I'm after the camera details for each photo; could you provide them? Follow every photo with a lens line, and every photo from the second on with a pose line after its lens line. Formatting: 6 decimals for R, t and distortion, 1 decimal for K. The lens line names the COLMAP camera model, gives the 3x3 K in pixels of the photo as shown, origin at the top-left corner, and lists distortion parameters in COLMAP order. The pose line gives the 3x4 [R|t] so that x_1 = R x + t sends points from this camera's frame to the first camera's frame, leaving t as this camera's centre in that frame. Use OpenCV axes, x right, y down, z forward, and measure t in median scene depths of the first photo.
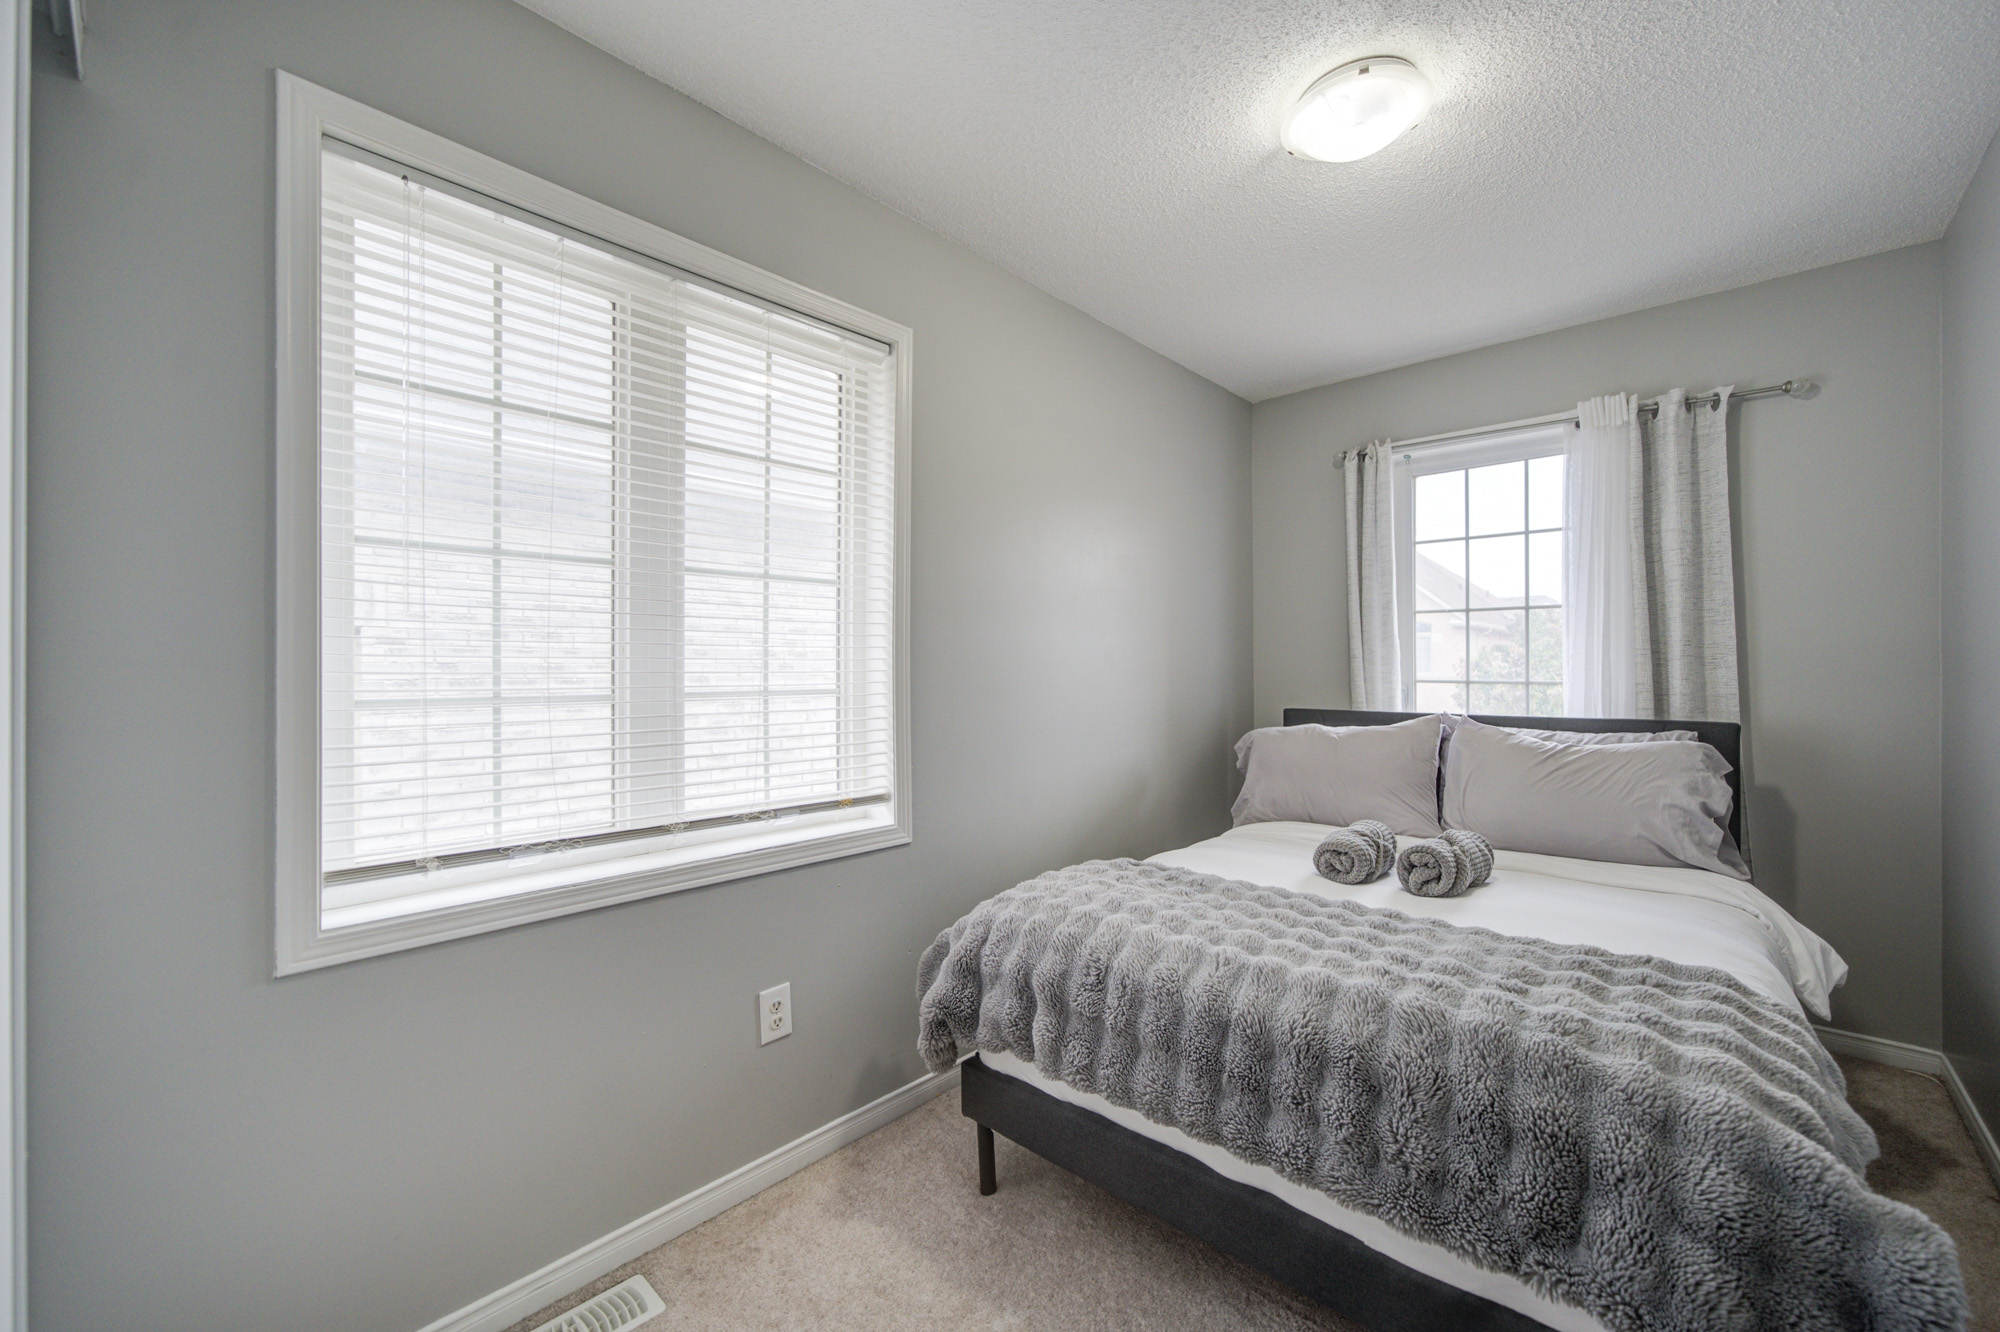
lens RADIAL K [[810.8, 0, 1004.8], [0, 810.8, 660.1], [0, 0, 1]] dist [0.000723, 0.000162]
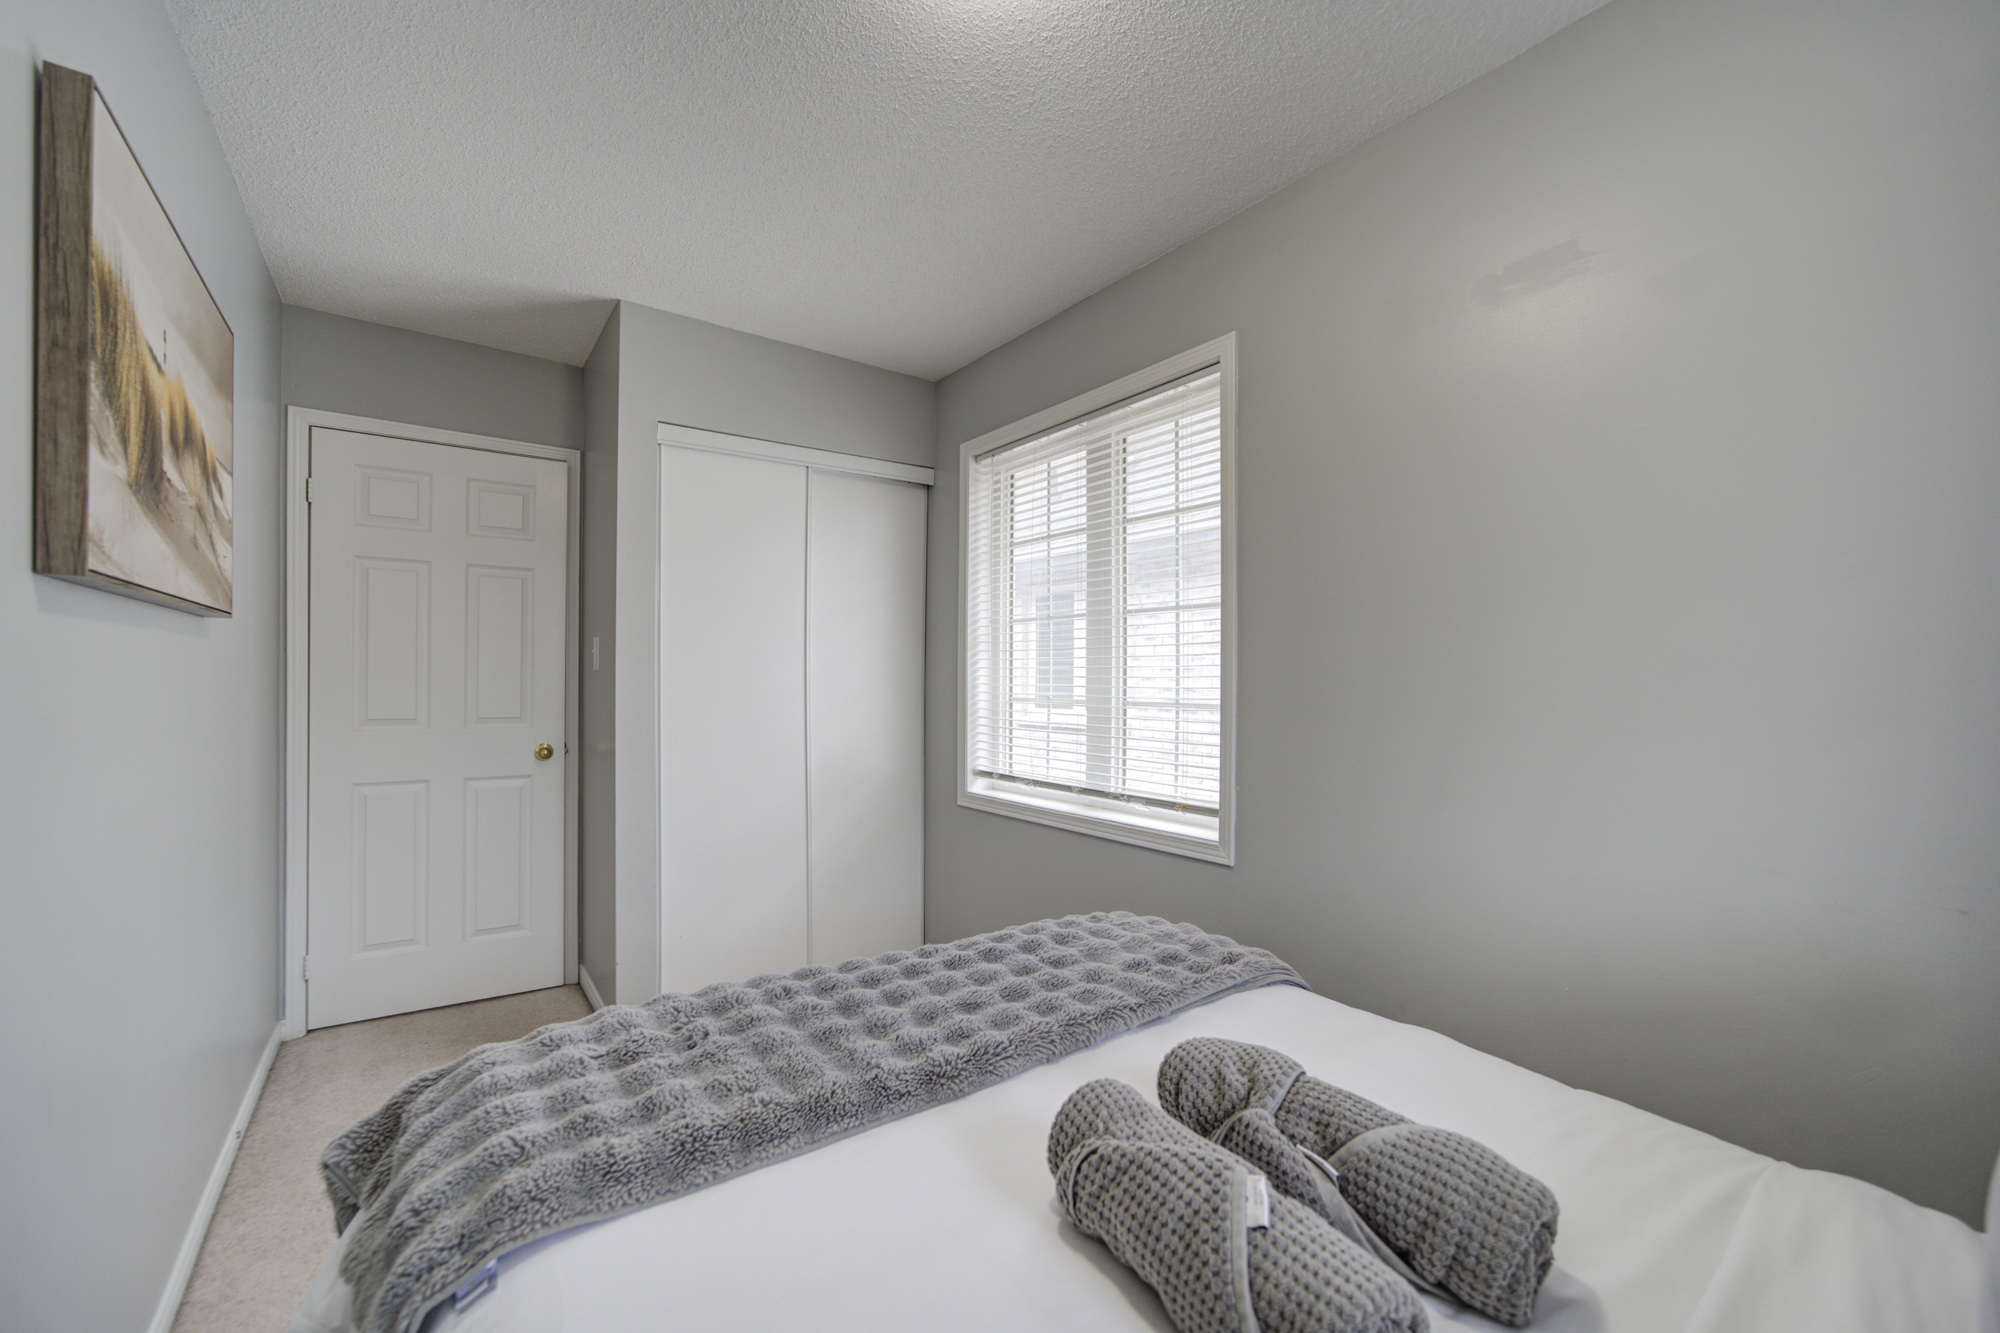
lens RADIAL K [[810.8, 0, 1003.2], [0, 810.8, 678.2], [0, 0, 1]] dist [0.000723, 0.000162]
pose [[-0.183416, -0.005460, -0.983020, 0.999650], [0.003349, 0.999975, -0.006179, 0.008010], [0.983030, -0.004426, -0.183393, 1.034843]]
